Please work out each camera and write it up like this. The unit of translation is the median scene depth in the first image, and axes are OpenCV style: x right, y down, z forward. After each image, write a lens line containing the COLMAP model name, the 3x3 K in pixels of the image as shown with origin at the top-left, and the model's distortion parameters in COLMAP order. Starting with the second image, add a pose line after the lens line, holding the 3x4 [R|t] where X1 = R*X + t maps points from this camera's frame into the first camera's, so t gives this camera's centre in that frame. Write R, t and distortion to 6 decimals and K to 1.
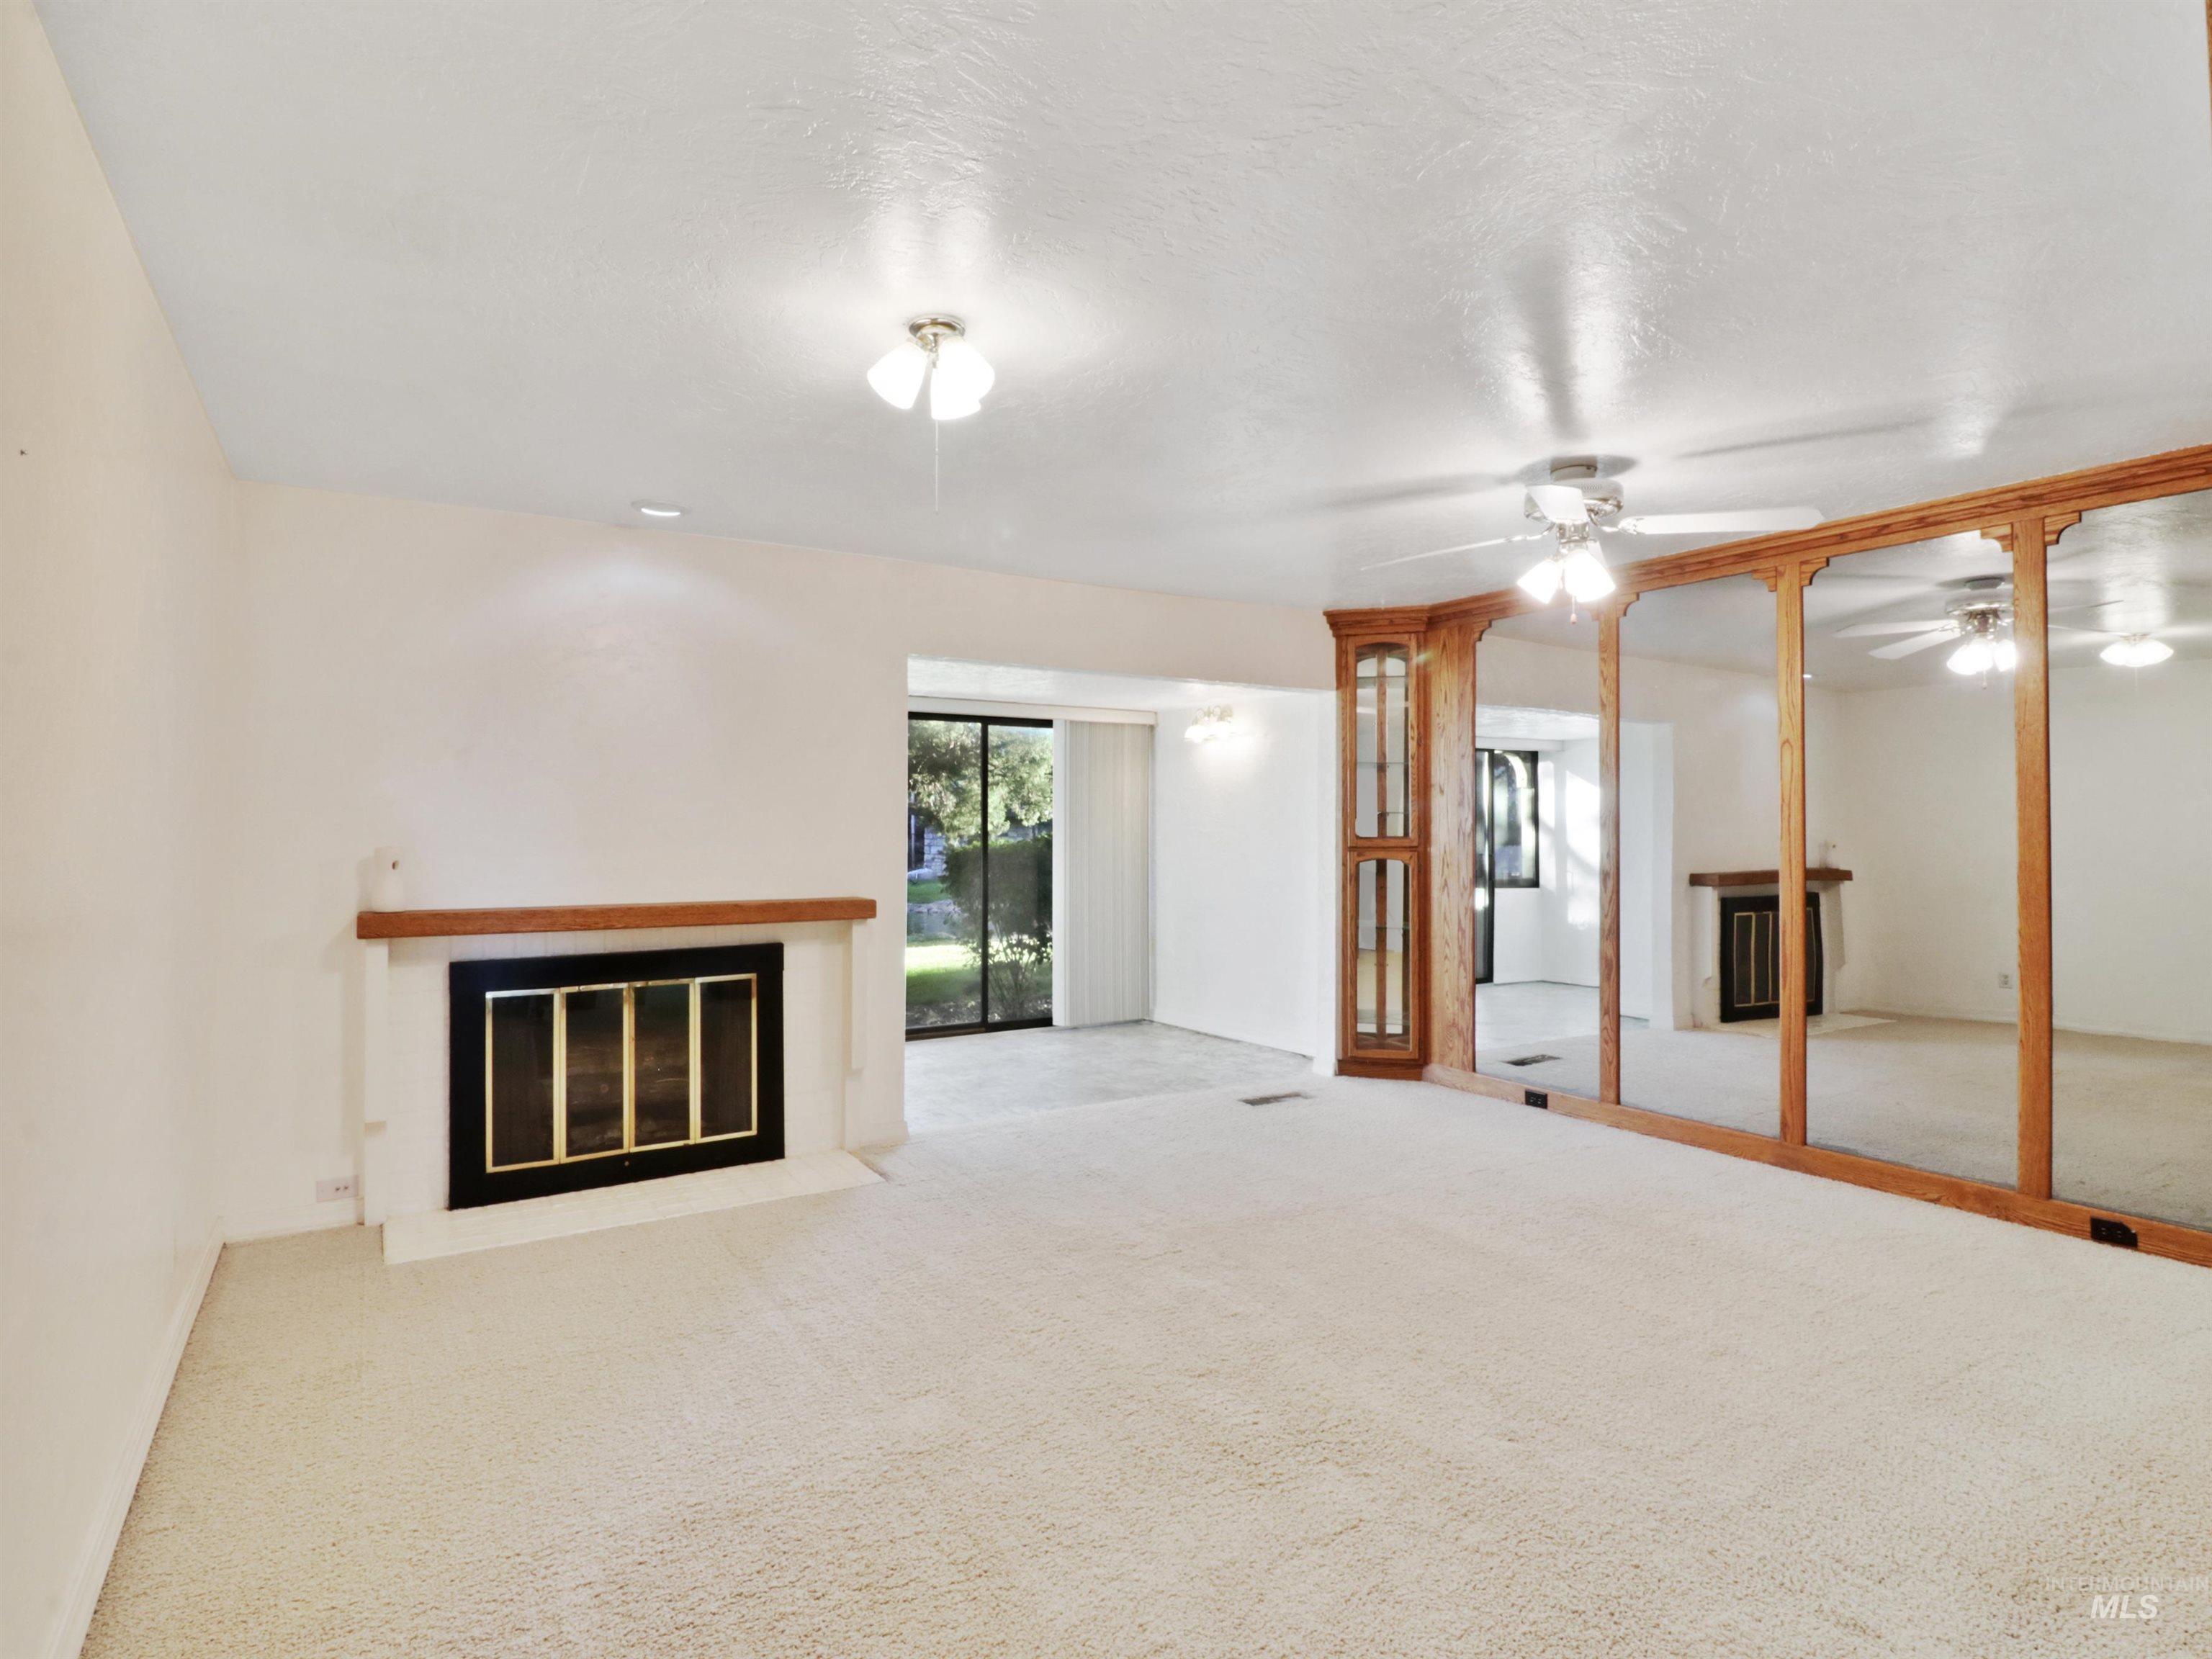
lens RADIAL K [[1141.7, 0, 1132.7], [0, 1141.7, 811.8], [0, 0, 1]] dist [-0.006961, -0.001123]
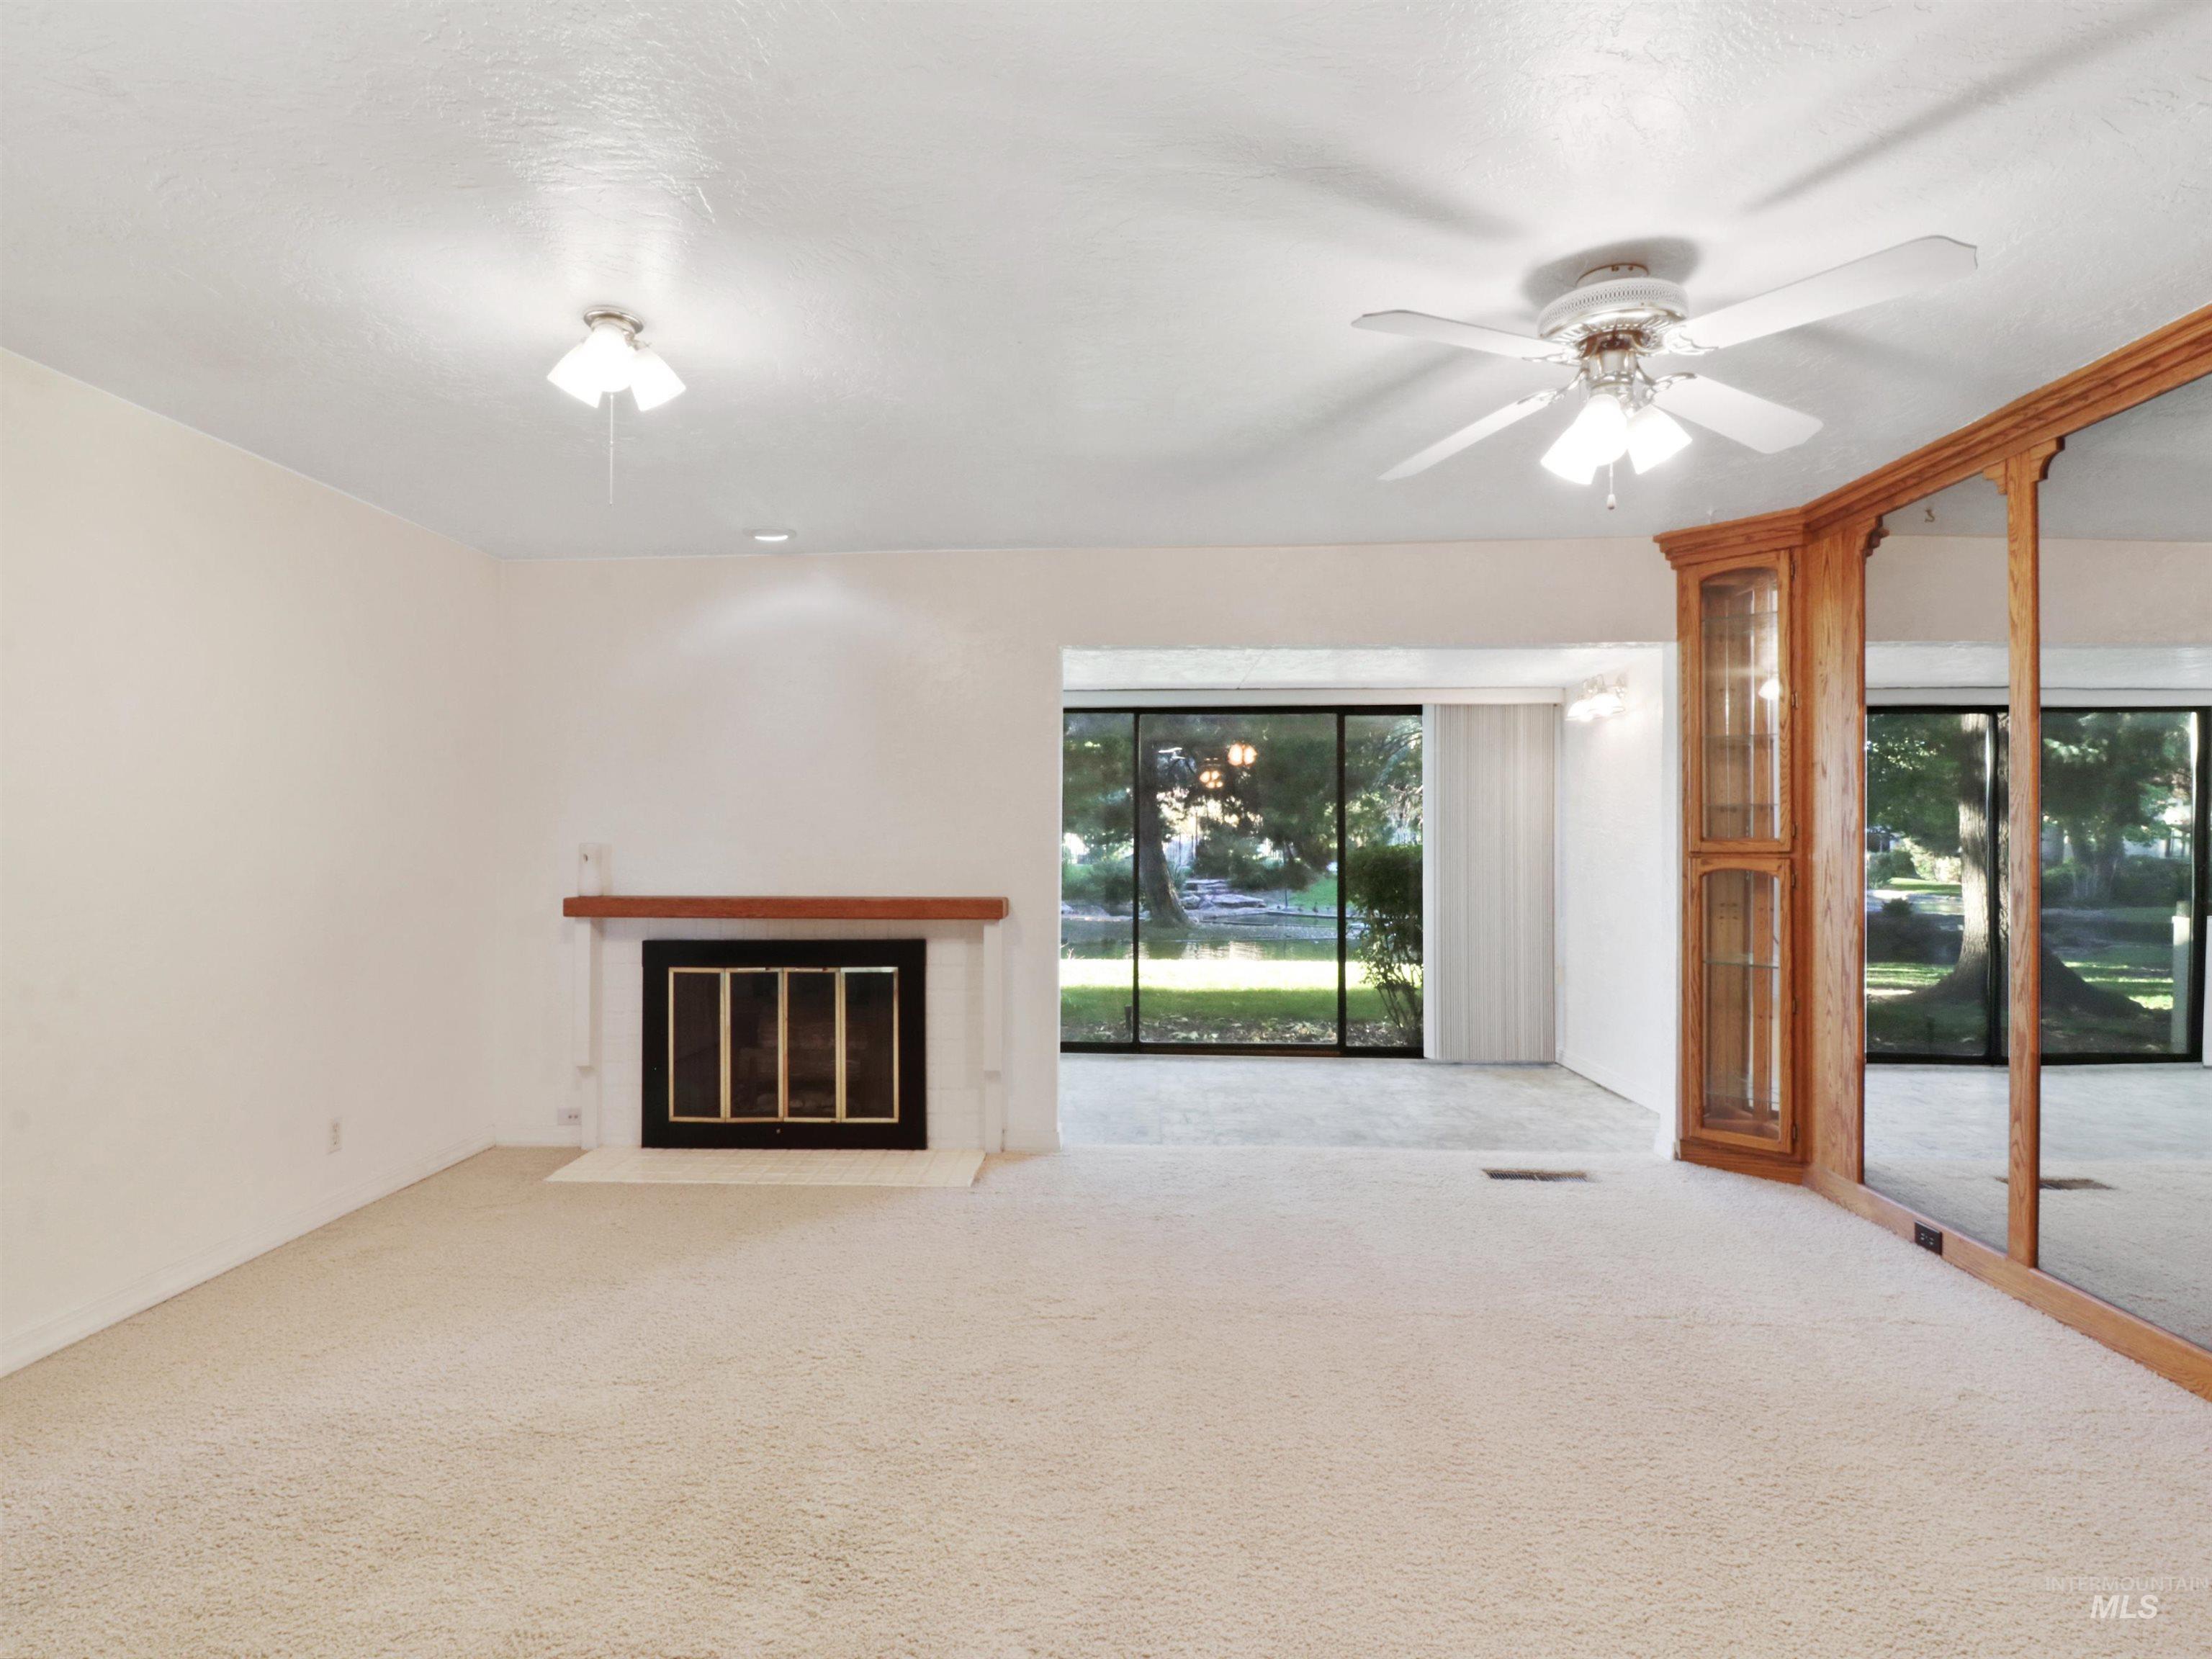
lens RADIAL K [[1174.9, 0, 1077.8], [0, 1174.9, 823.4], [0, 0, 1]] dist [0.002073, -0.022111]
pose [[0.821634, -0.007410, -0.569968, 0.398379], [0.009536, 0.999954, 0.000747, 0.010769], [0.569936, -0.006049, 0.821667, 0.205422]]
